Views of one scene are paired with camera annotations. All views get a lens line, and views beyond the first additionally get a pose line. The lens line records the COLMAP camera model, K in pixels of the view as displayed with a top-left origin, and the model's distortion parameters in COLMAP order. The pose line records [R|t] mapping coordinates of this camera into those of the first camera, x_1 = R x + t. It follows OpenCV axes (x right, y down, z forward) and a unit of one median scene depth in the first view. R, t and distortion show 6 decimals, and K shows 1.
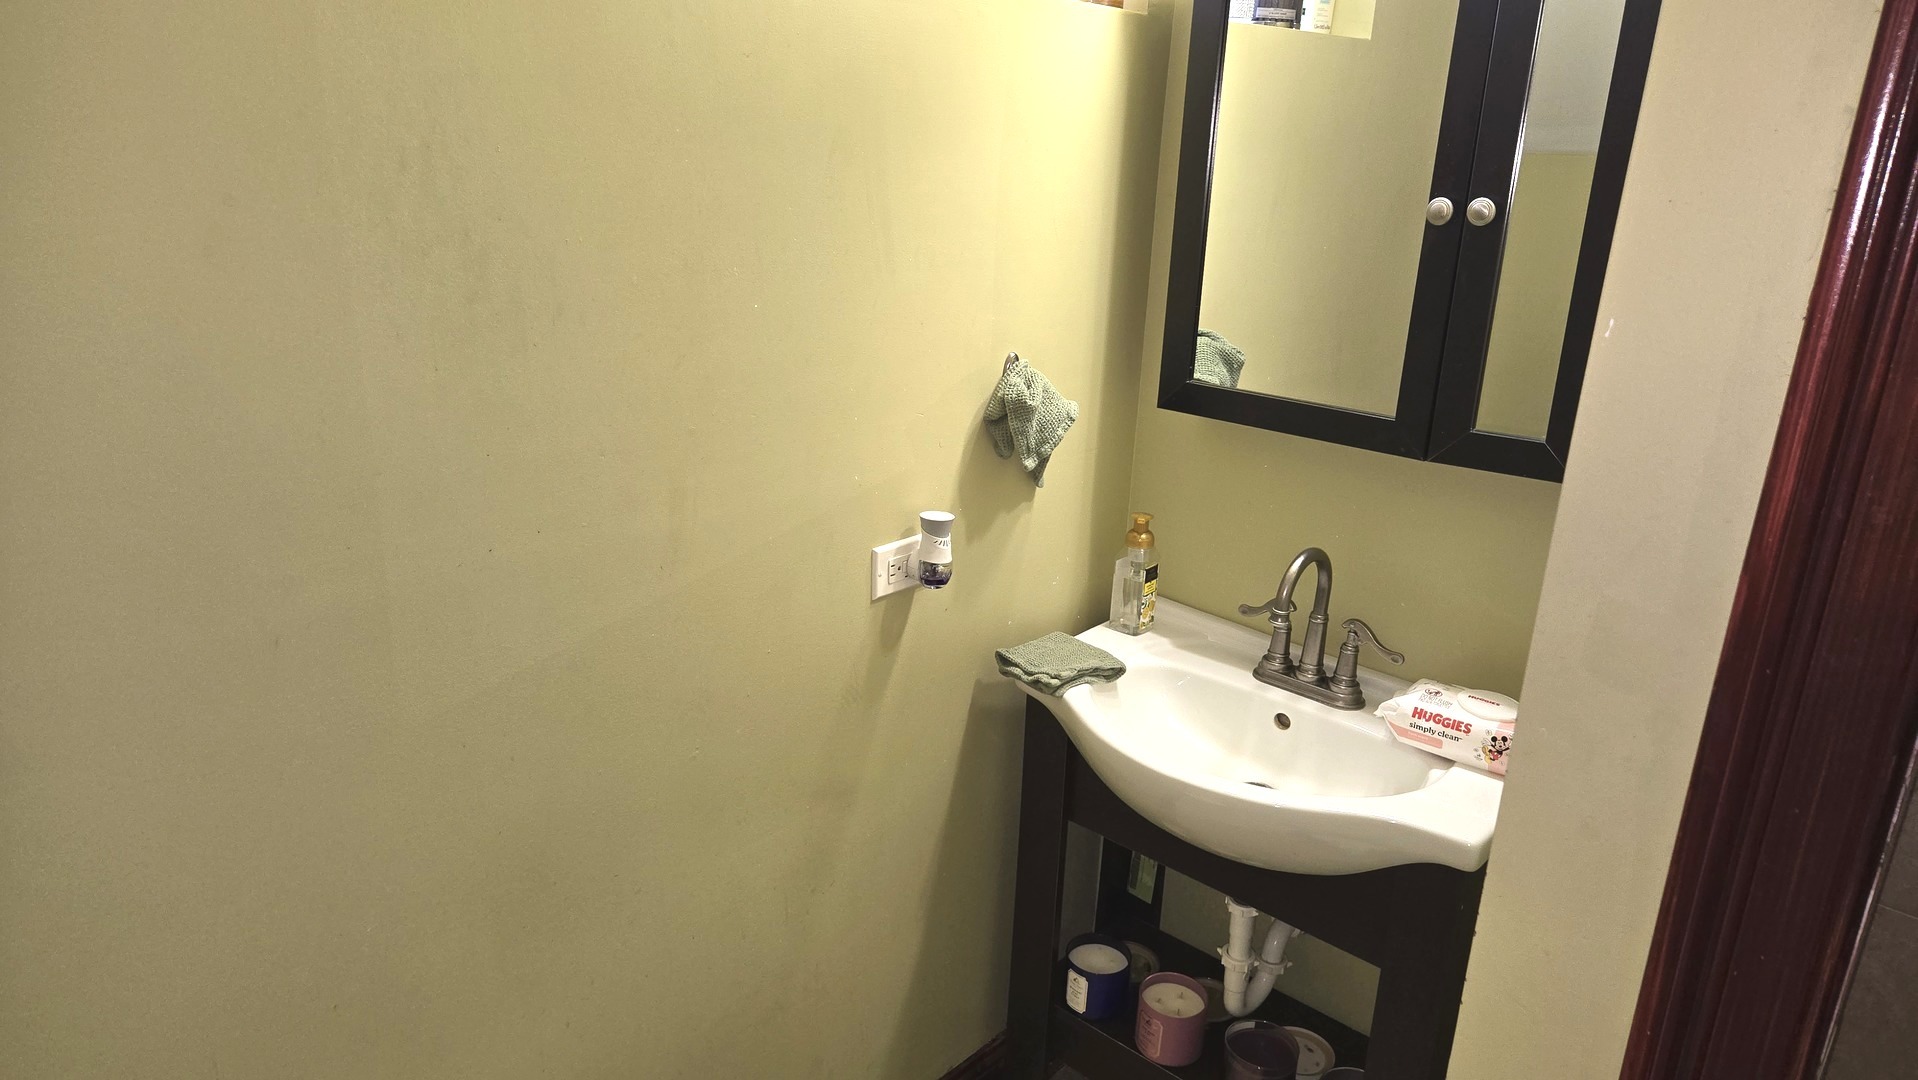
lens RADIAL K [[1273.0, 0, 959.0], [0, 1273.0, 540.0], [0, 0, 1]] dist [0.067862, -0.048305]
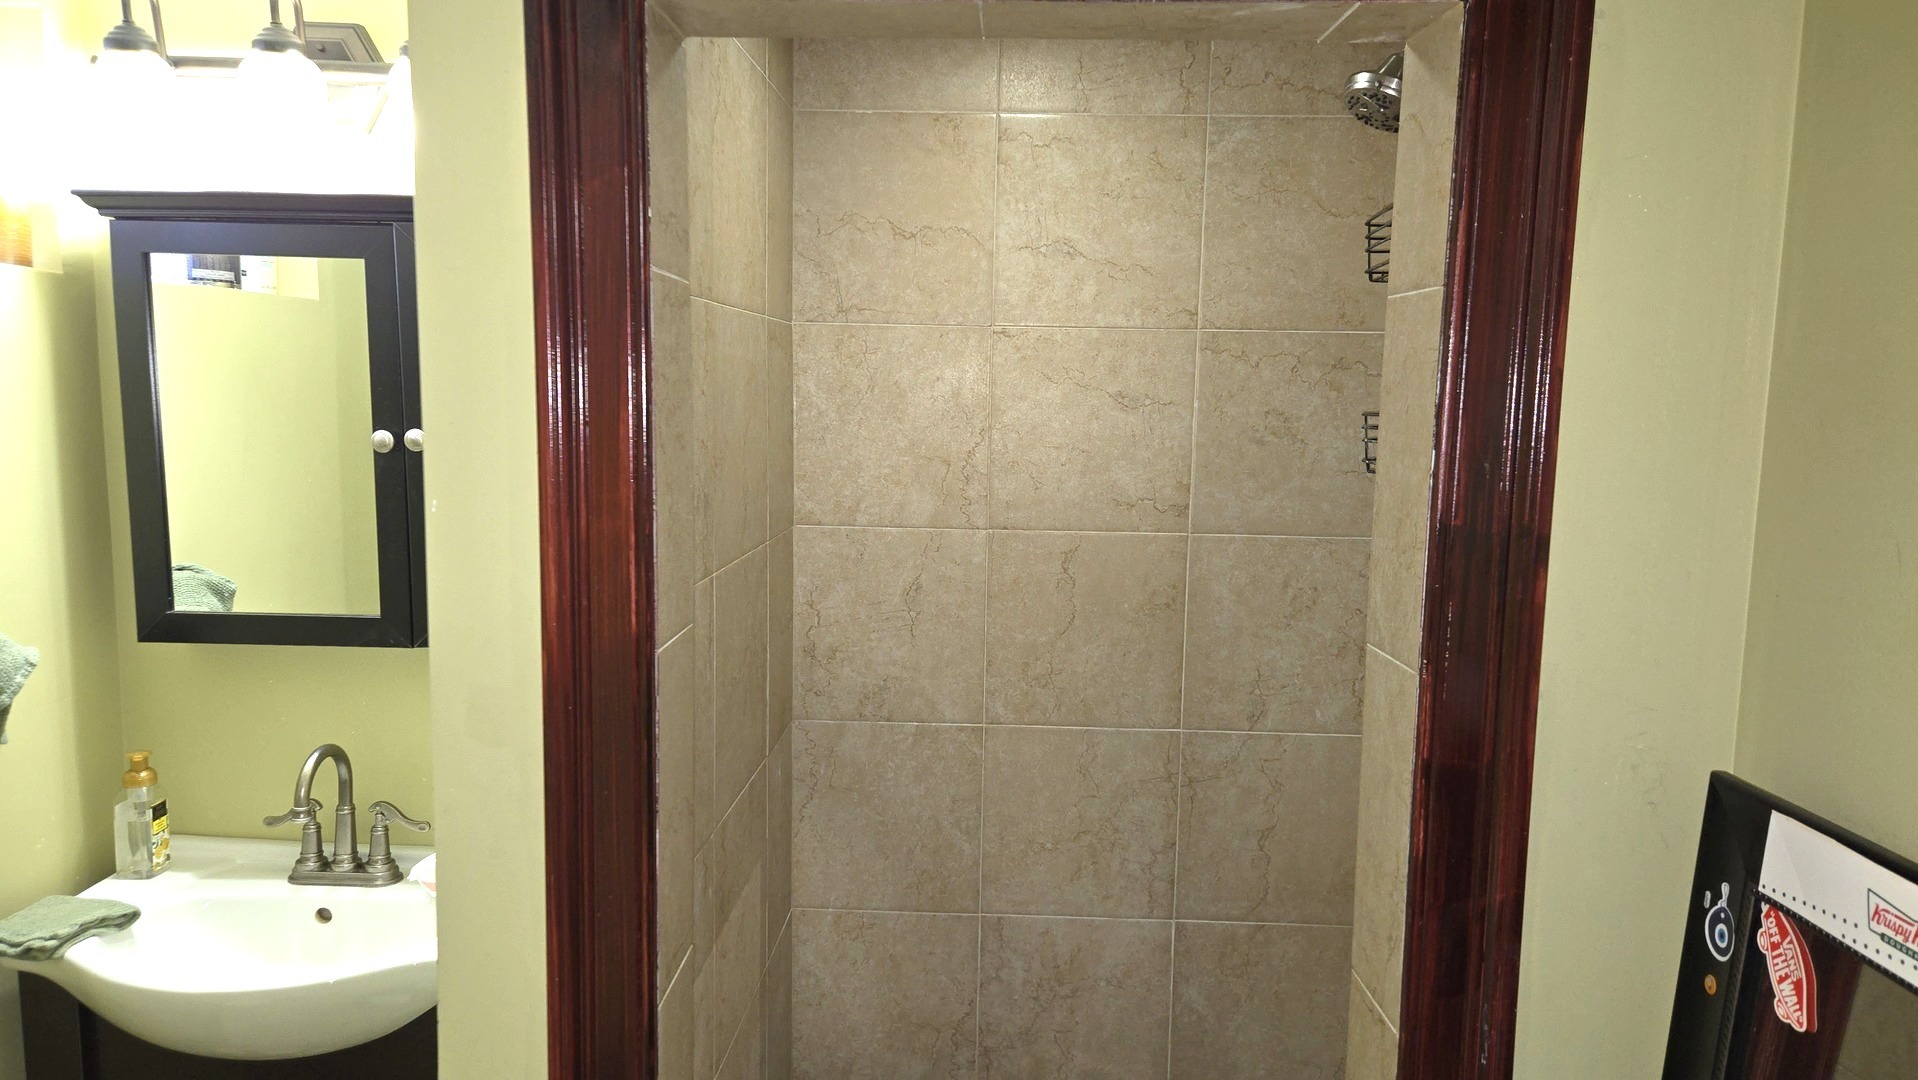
lens RADIAL K [[1273.0, 0, 959.0], [0, 1273.0, 540.0], [0, 0, 1]] dist [0.067862, -0.048305]
pose [[0.760038, -0.104856, 0.641364, -0.000516], [0.215824, 0.971611, -0.096910, 0.056846], [-0.612995, 0.212077, 0.761092, -0.192336]]
